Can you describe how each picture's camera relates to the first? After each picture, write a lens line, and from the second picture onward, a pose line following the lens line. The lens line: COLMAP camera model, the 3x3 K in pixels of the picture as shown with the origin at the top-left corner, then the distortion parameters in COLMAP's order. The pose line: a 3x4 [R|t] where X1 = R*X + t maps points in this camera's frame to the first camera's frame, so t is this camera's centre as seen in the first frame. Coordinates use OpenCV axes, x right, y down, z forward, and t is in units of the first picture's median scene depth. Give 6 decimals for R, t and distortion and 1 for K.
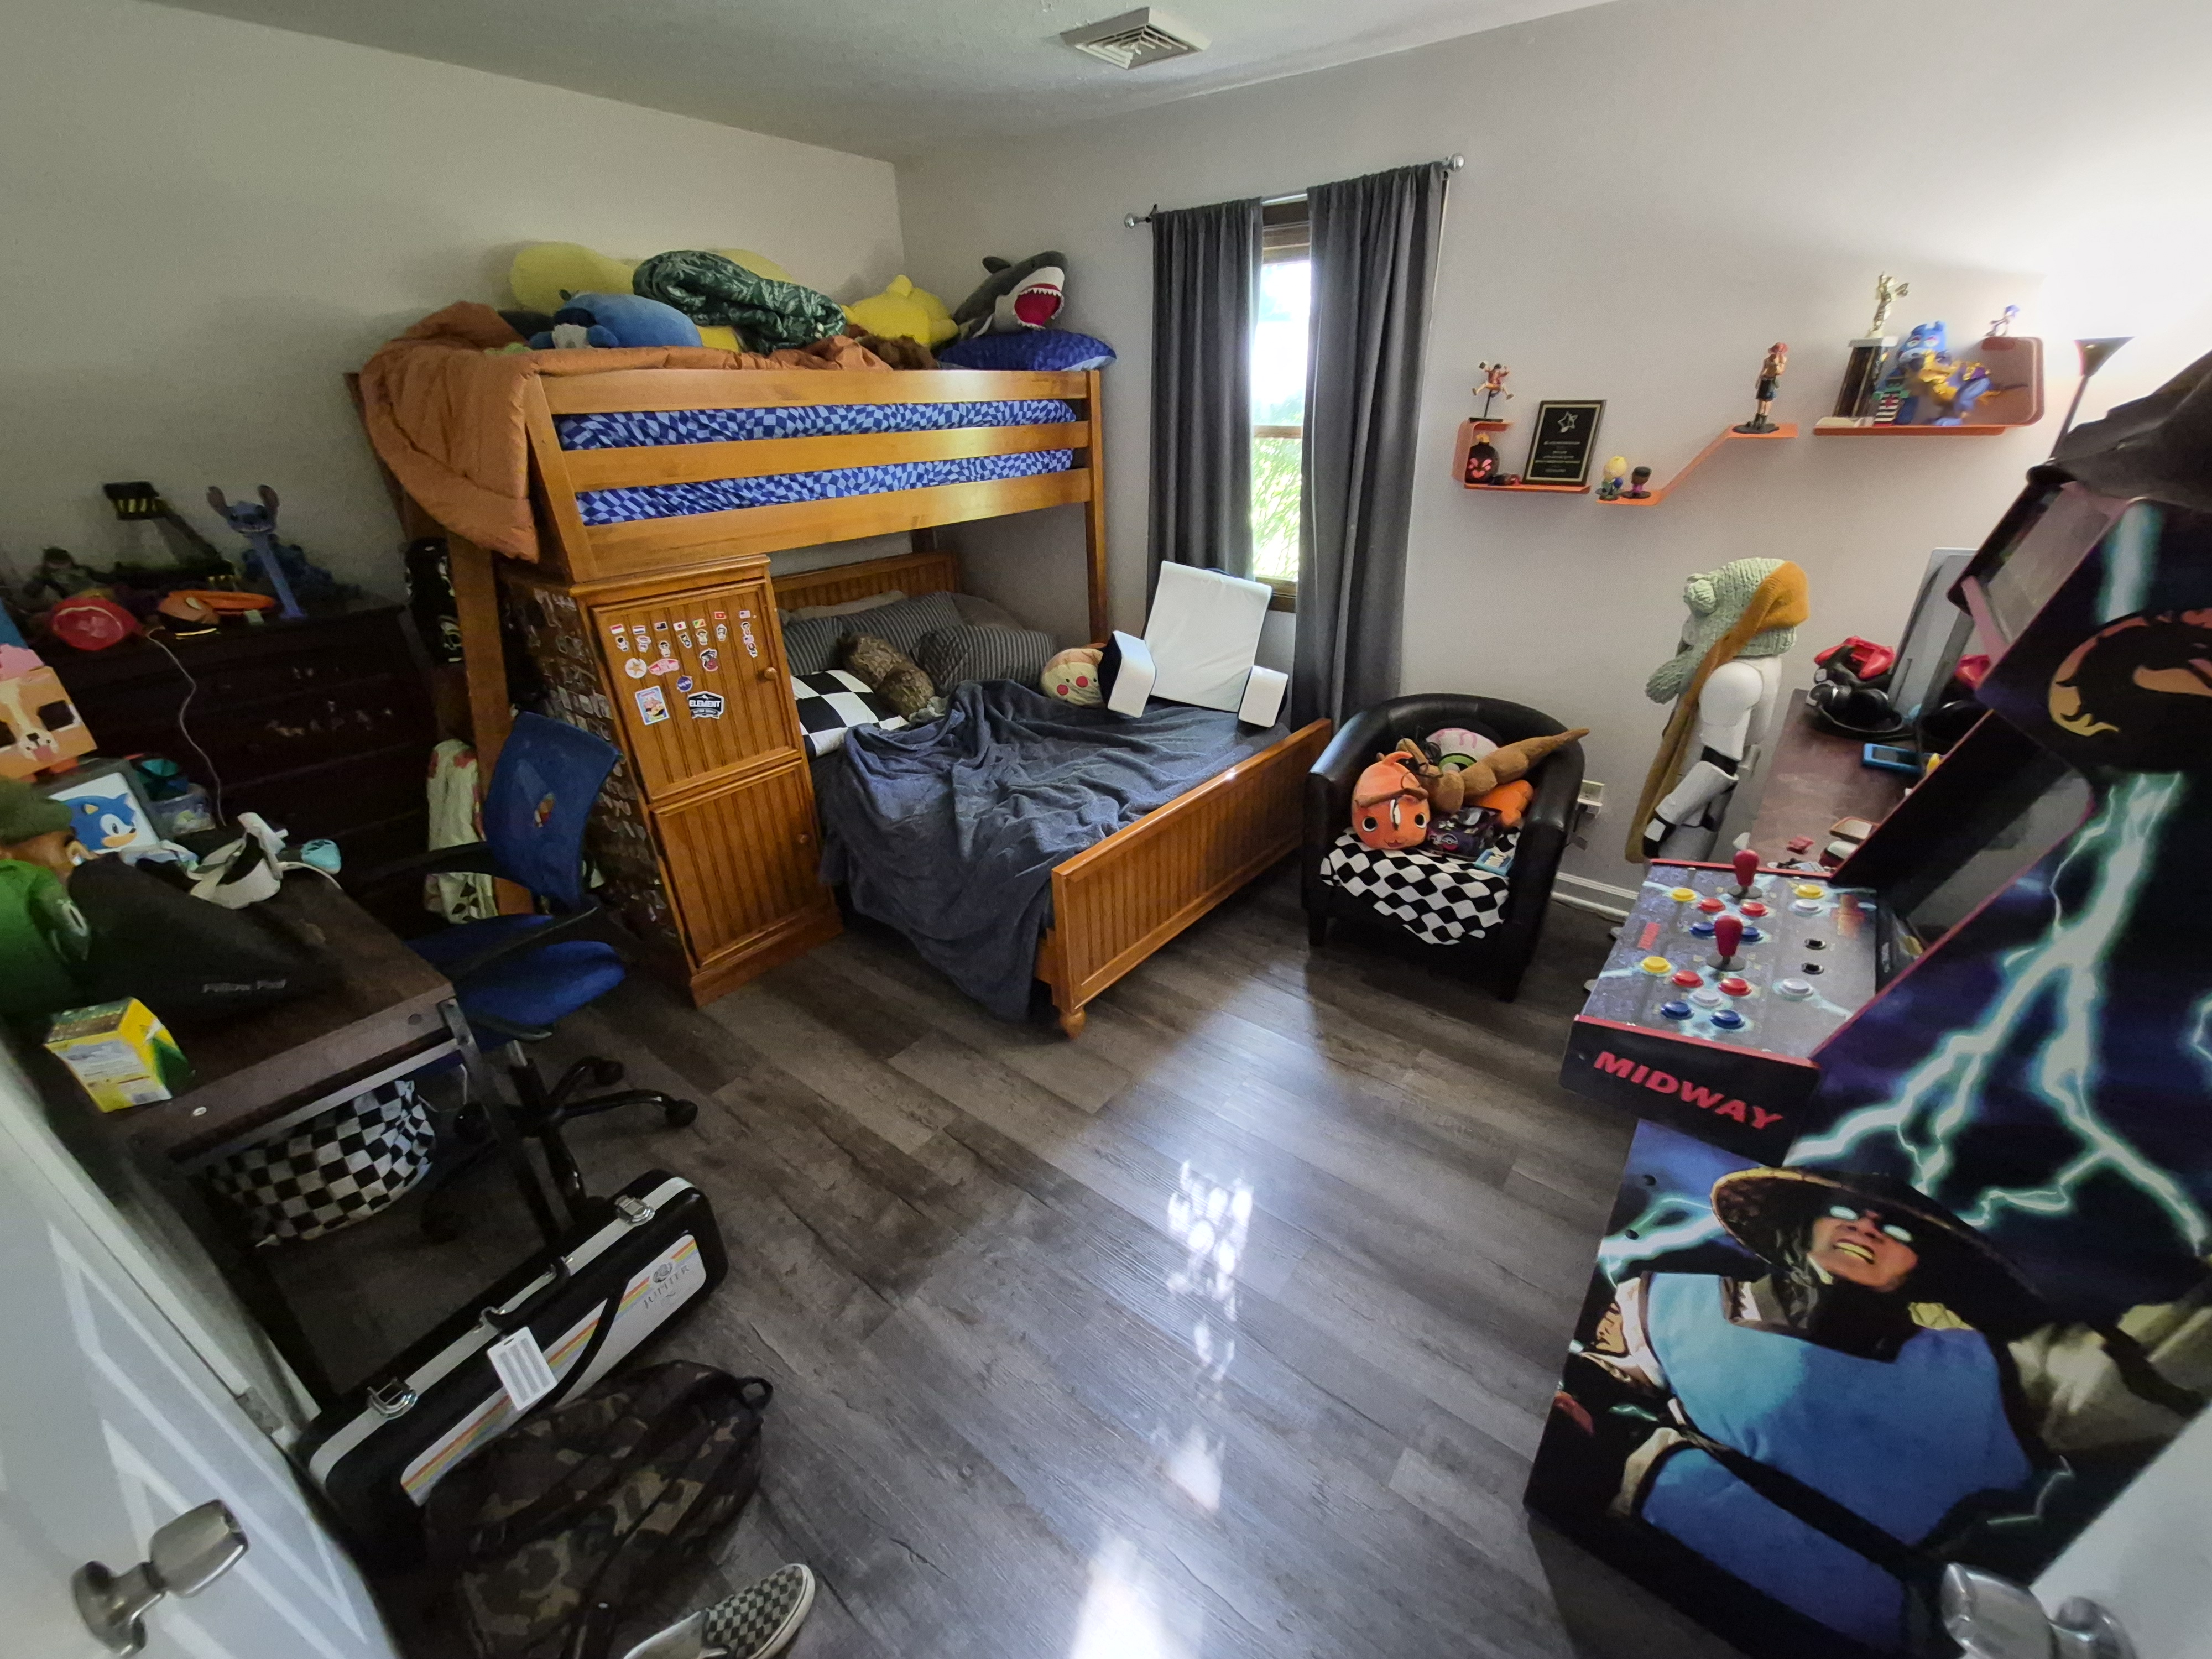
lens RADIAL K [[871.6, 0, 1144.3], [0, 871.6, 846.0], [0, 0, 1]] dist [0.017320, -0.006593]
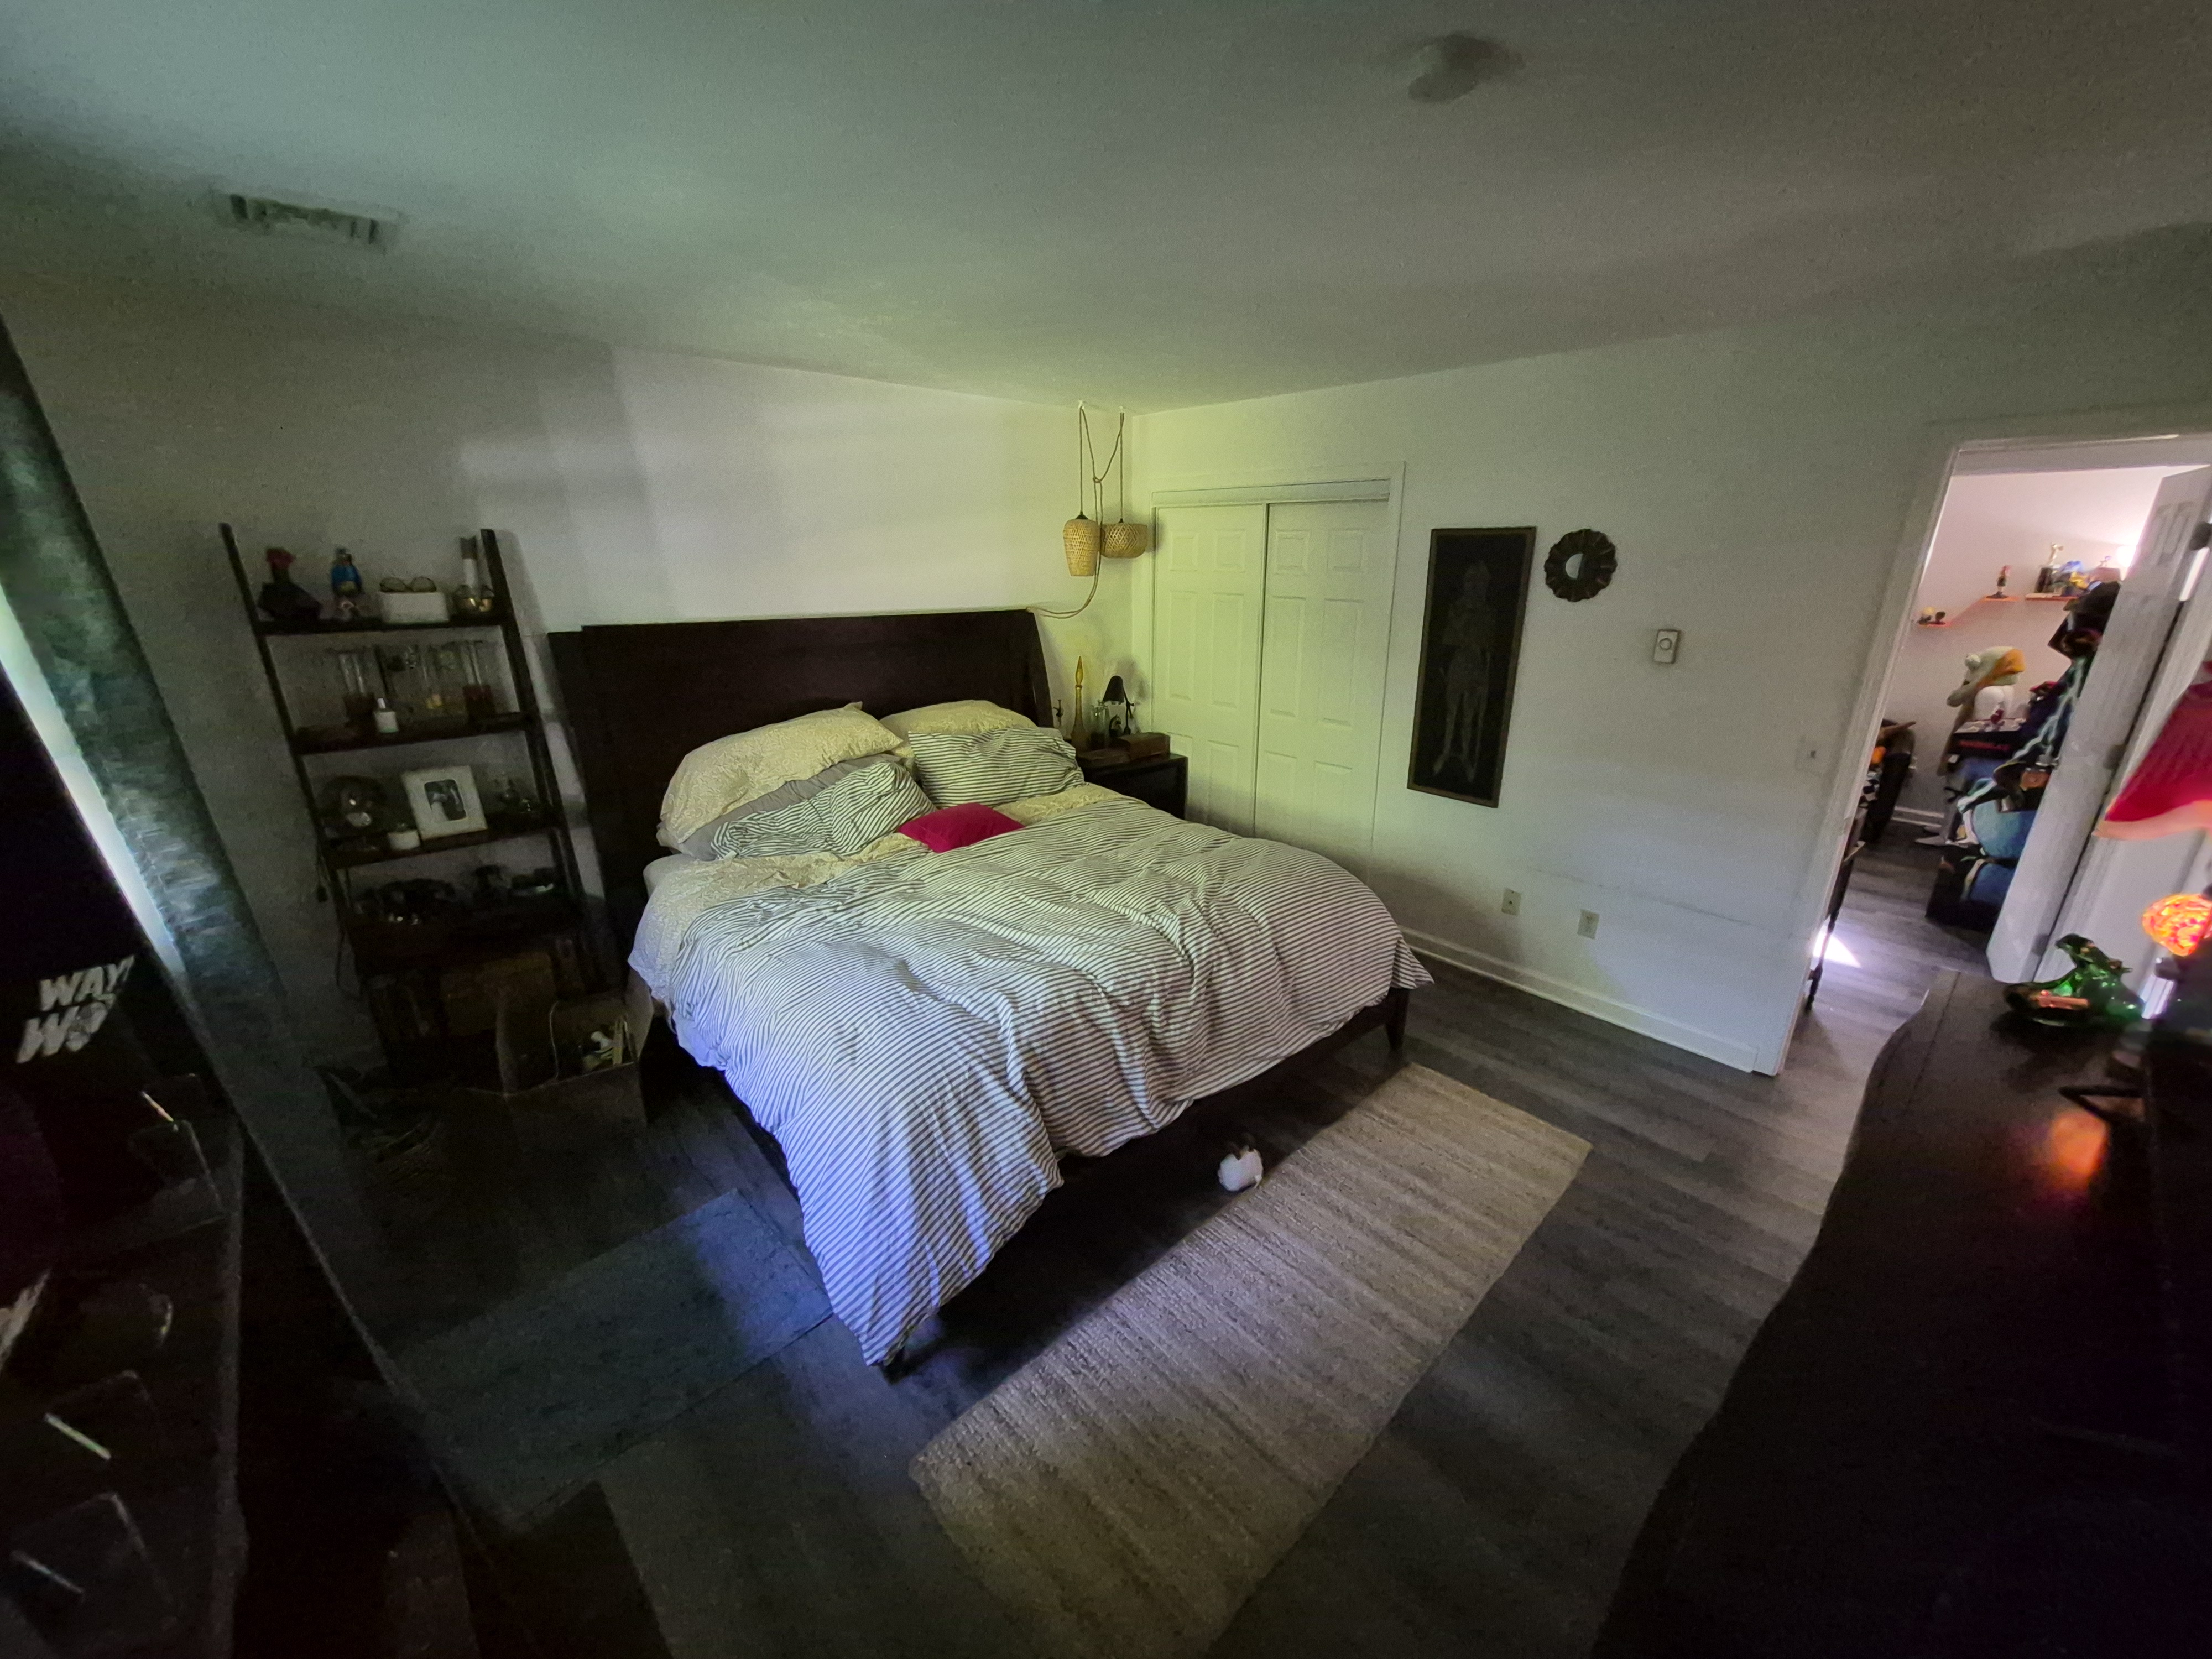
lens RADIAL K [[891.5, 0, 1135.8], [0, 891.5, 849.6], [0, 0, 1]] dist [0.022721, -0.000061]
pose [[0.984691, 0.069369, -0.159913, -1.306246], [-0.092267, 0.985768, -0.140528, 0.857738], [0.147889, 0.153131, 0.977077, -1.859652]]
